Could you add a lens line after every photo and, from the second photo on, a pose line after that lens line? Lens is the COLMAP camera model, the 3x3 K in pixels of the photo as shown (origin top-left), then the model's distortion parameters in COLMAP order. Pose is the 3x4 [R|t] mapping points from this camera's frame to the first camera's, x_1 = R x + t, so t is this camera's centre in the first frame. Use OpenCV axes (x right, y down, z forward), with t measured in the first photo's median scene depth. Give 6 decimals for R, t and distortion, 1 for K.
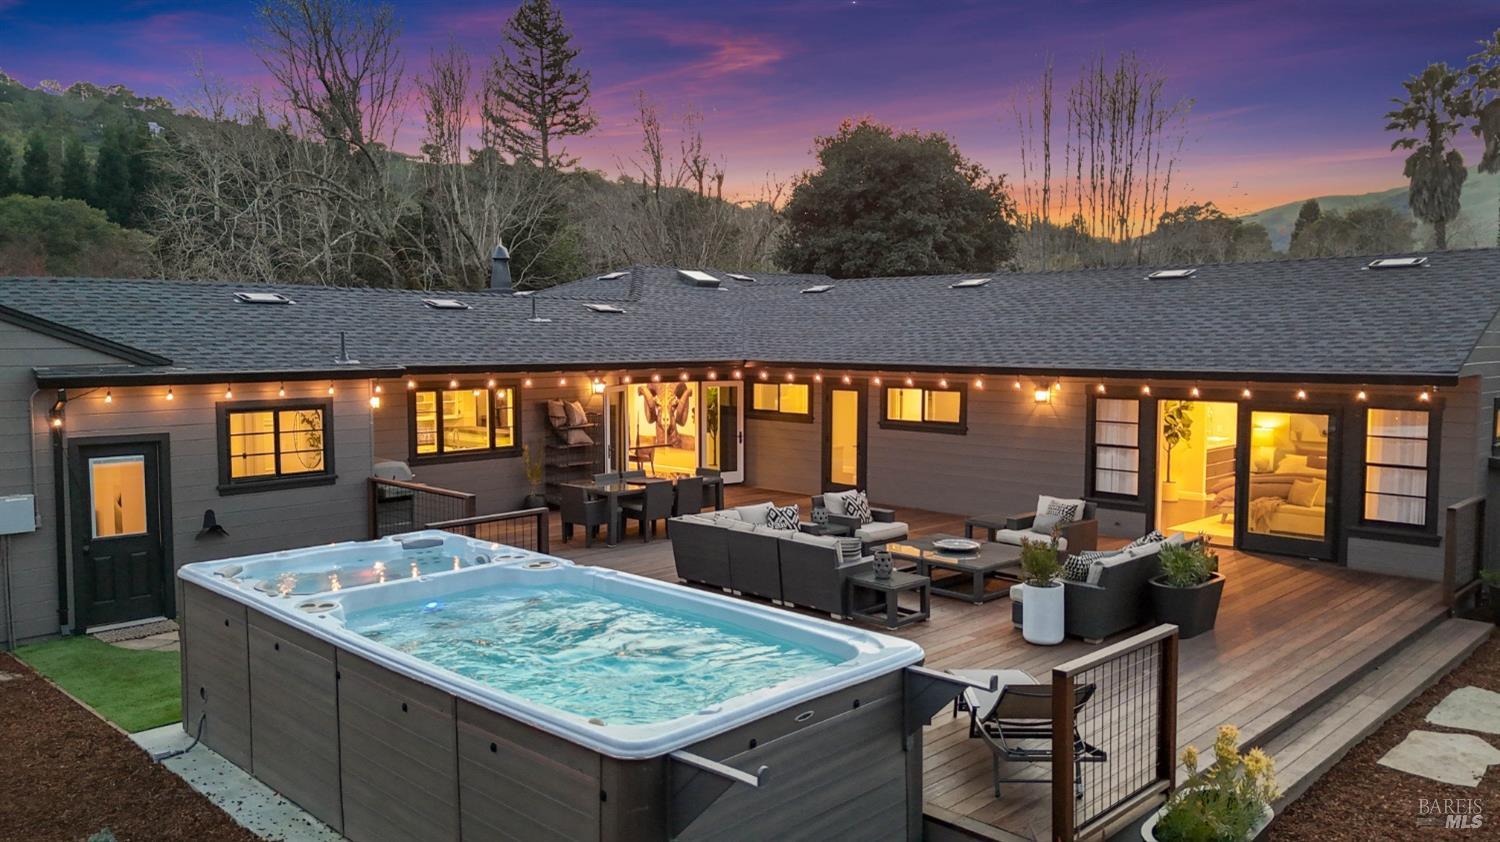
lens RADIAL K [[1098.9, 0, 744.0], [0, 1098.9, 420.1], [0, 0, 1]] dist [0.072370, -0.002651]
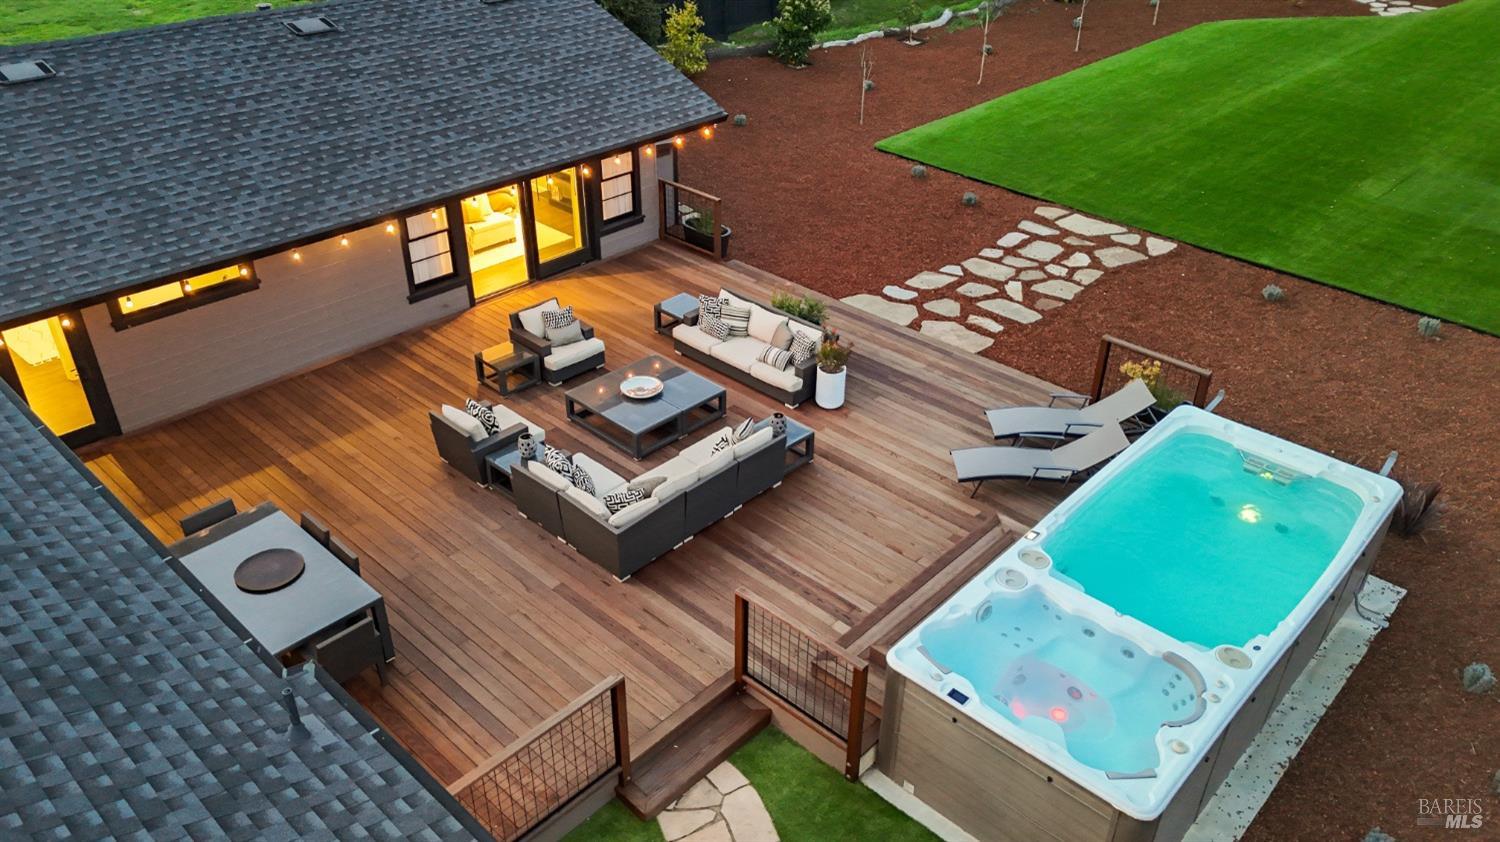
lens RADIAL K [[1098.9, 0, 747.9], [0, 1098.9, 429.2], [0, 0, 1]] dist [0.072370, -0.002651]
pose [[-0.022810, -0.536932, 0.843317, -0.760805], [0.067394, 0.840792, 0.537147, -0.436362], [-0.997466, 0.069087, 0.017007, 0.902849]]
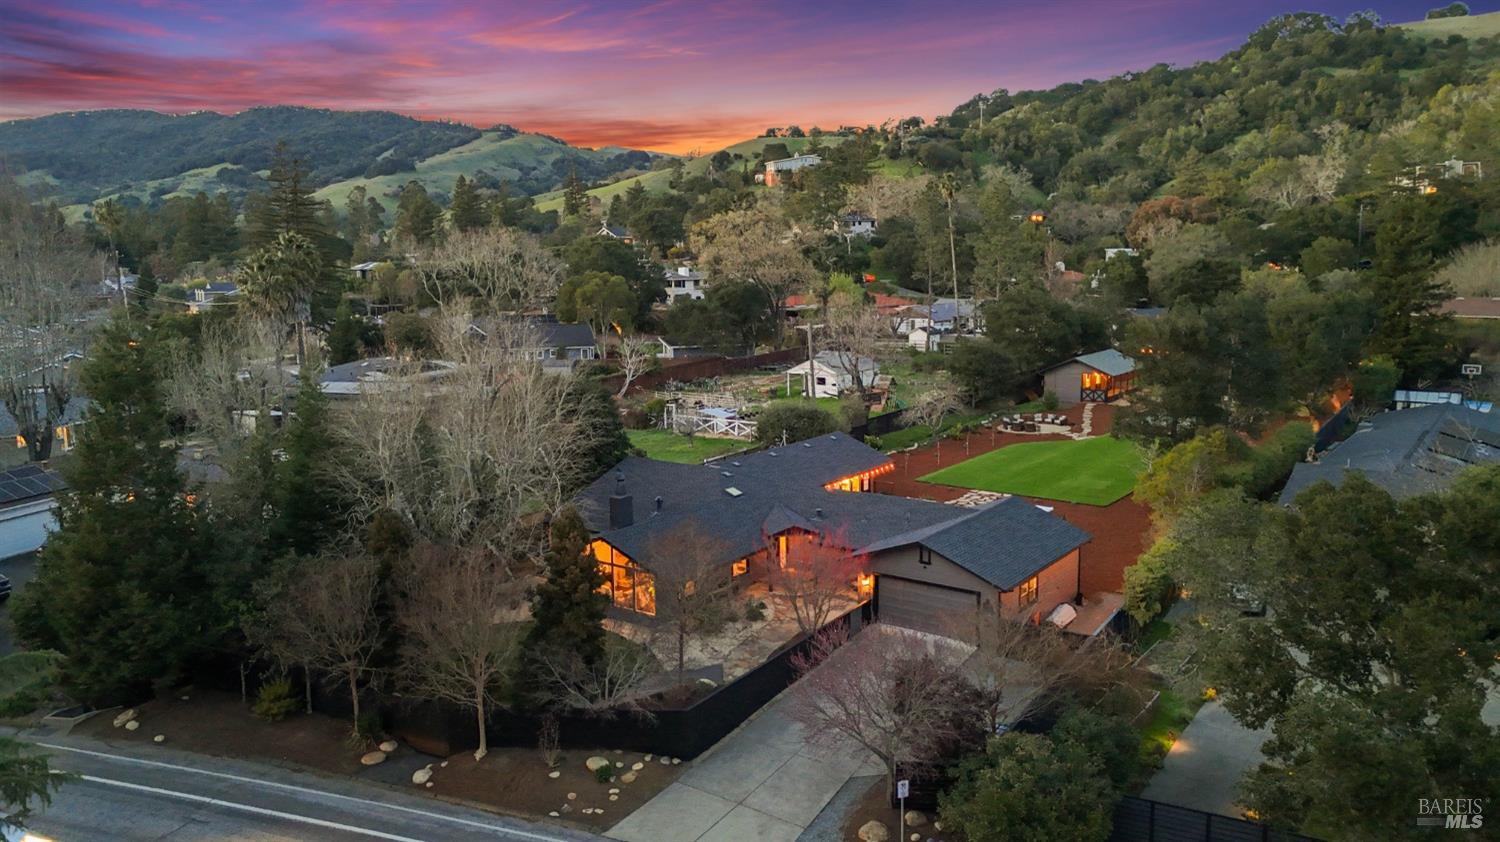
lens RADIAL K [[1098.9, 0, 746.6], [0, 1098.9, 422.6], [0, 0, 1]] dist [0.072370, -0.002651]
pose [[-0.149983, -0.149329, 0.977346, -4.519145], [0.088817, 0.982496, 0.163746, -1.165355], [-0.984691, 0.111364, -0.134095, 2.342682]]
